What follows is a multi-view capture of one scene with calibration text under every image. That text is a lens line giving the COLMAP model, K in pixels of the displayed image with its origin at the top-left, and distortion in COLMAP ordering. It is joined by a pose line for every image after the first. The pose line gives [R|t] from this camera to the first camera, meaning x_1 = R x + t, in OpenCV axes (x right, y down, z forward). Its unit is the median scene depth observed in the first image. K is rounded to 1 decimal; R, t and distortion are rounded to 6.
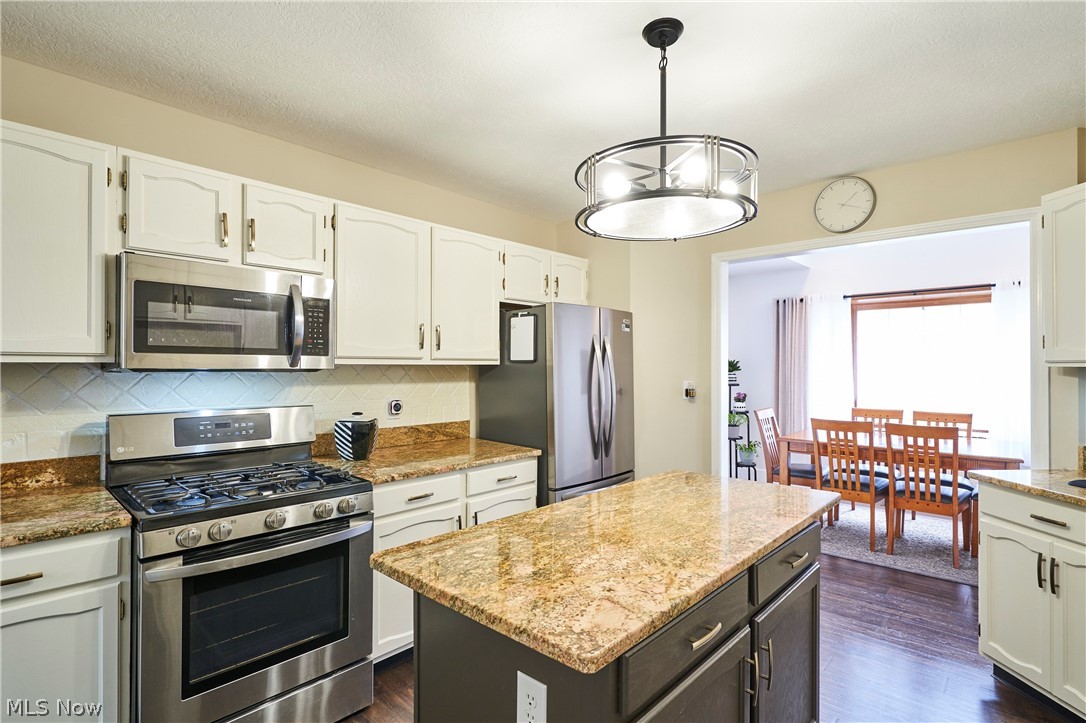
lens RADIAL K [[528.3, 0, 544.5], [0, 528.3, 362.1], [0, 0, 1]] dist [0.003797, 0.001048]
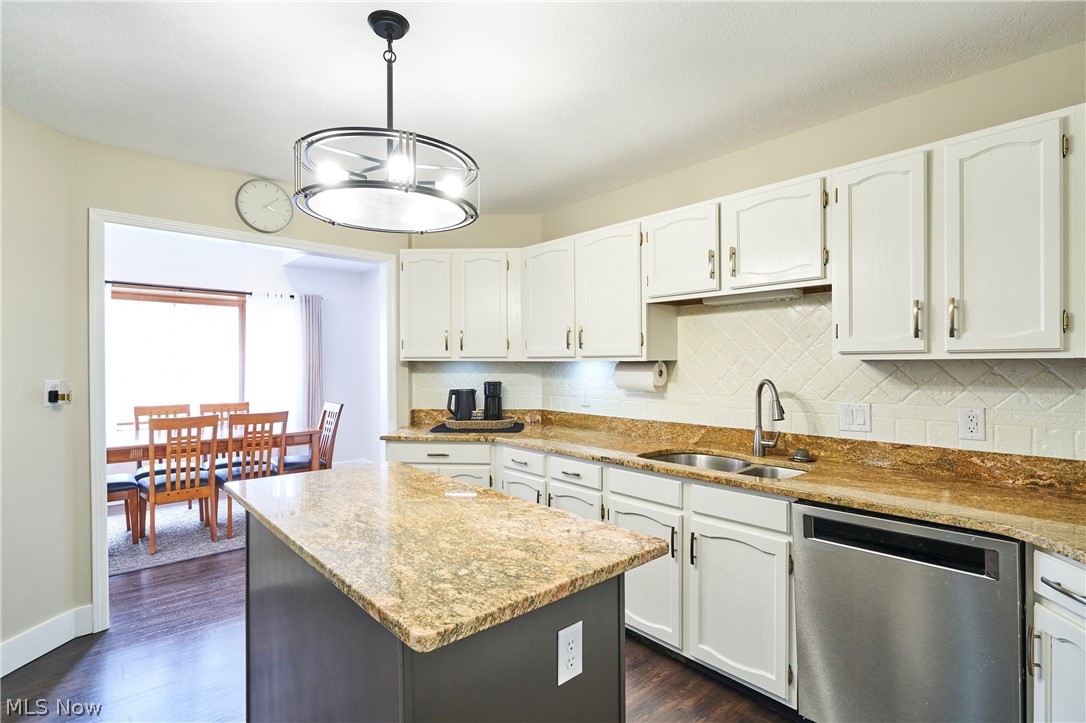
lens RADIAL K [[528.3, 0, 544.8], [0, 528.3, 364.0], [0, 0, 1]] dist [0.003797, 0.001048]
pose [[0.093151, 0.002153, 0.995650, -0.401320], [-0.011744, 0.999930, -0.001063, 0.009907], [-0.995583, -0.011594, 0.093170, 0.325442]]
